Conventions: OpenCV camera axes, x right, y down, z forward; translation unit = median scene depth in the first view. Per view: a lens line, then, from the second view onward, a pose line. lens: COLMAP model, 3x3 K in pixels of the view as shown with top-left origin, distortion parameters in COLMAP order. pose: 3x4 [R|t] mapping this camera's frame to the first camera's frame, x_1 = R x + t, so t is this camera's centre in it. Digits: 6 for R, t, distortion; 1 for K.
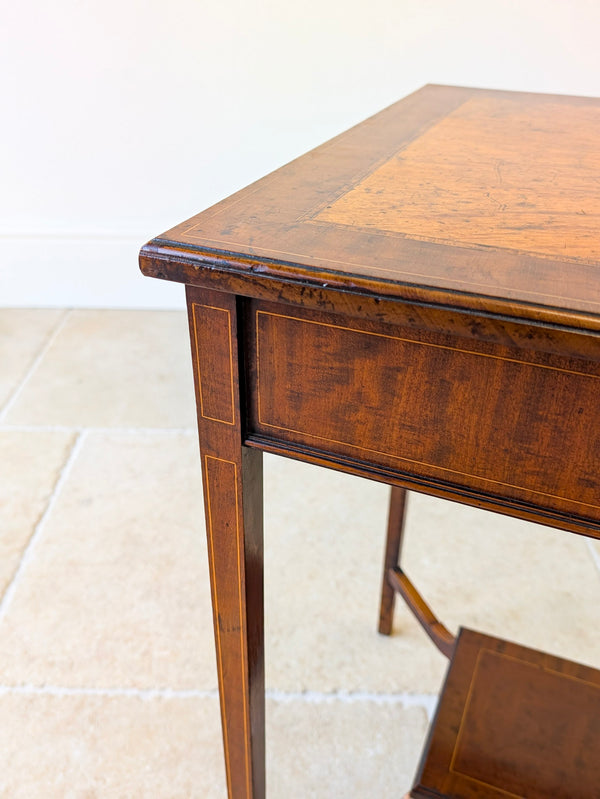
lens RADIAL K [[727.2, 0, 300.0], [0, 727.2, 399.5], [0, 0, 1]] dist [-0.011451, -0.012843]
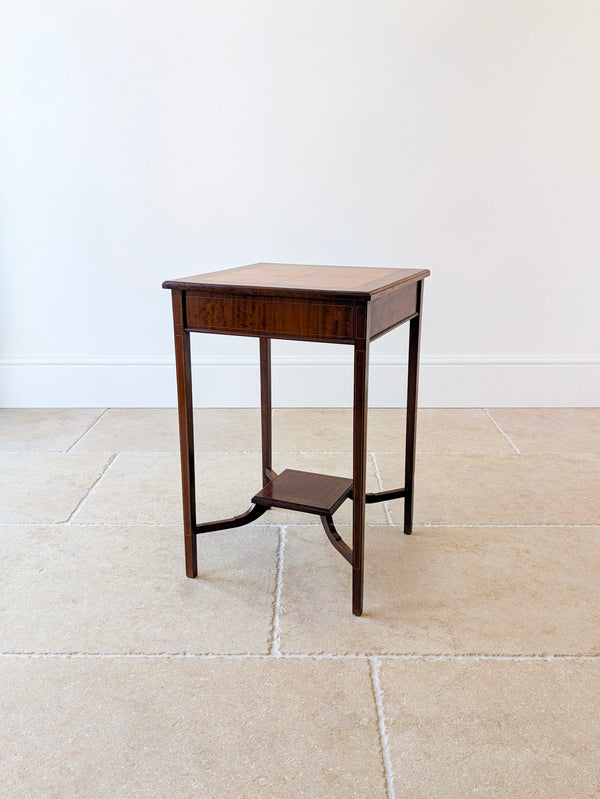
lens RADIAL K [[732.3, 0, 301.7], [0, 732.3, 377.5], [0, 0, 1]] dist [-0.001384, 0.008825]
pose [[0.999889, -0.014726, -0.002383, 0.642050], [0.013296, 0.952159, -0.305315, 1.710697], [0.006765, 0.305249, 0.952248, -3.127136]]
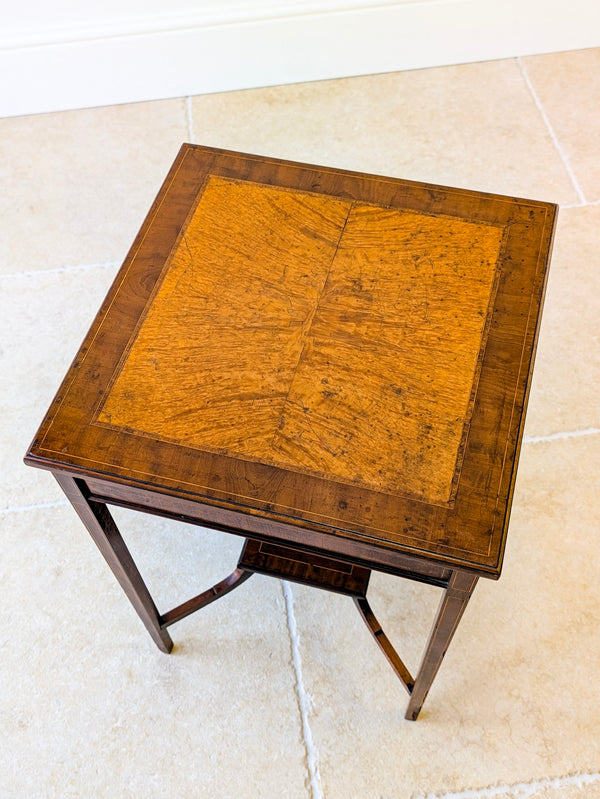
lens RADIAL K [[832.3, 0, 285.8], [0, 832.3, 388.9], [0, 0, 1]] dist [0.008417, -0.017020]
pose [[0.988661, -0.145998, 0.035139, 0.456259], [0.118727, 0.903242, 0.412382, -1.163255], [-0.091946, -0.403533, 0.910333, -1.260052]]
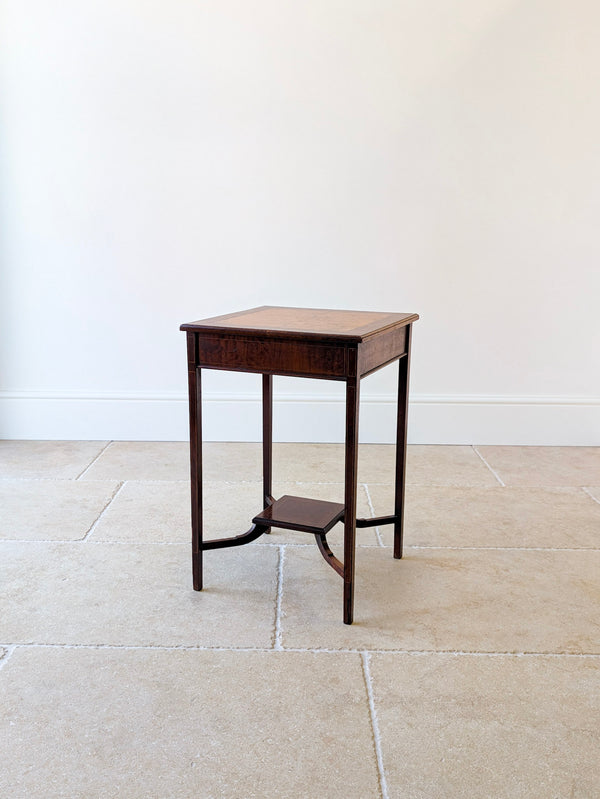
lens RADIAL K [[773.4, 0, 285.9], [0, 773.4, 373.9], [0, 0, 1]] dist [0.005932, -0.018656]
pose [[0.999960, -0.002946, -0.008479, 0.559172], [-0.000354, 0.930939, -0.365176, 2.100399], [0.008969, 0.365164, 0.930900, -3.956909]]
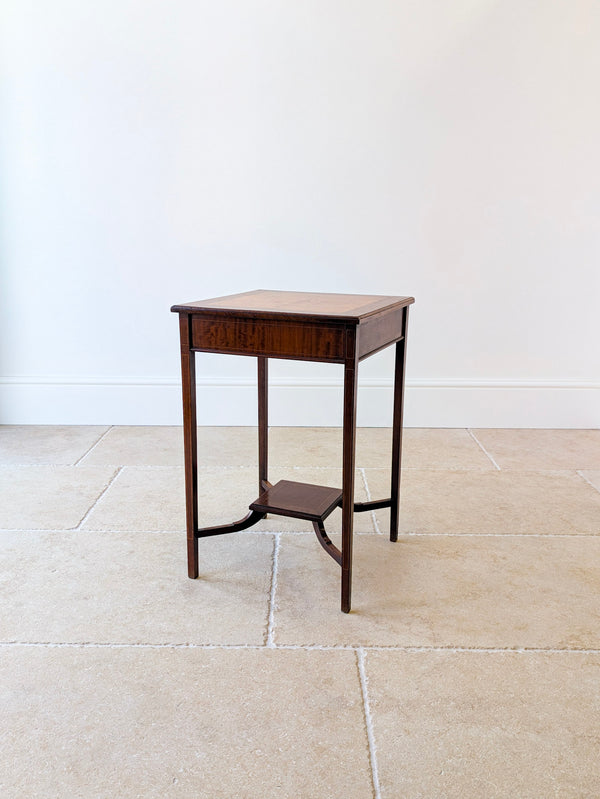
lens RADIAL K [[719.8, 0, 297.0], [0, 719.8, 382.4], [0, 0, 1]] dist [0.005662, -0.005316]
pose [[0.999980, -0.006344, 0.000325, 0.634111], [0.006092, 0.943268, -0.331977, 1.875754], [0.001799, 0.331972, 0.943287, -3.448554]]
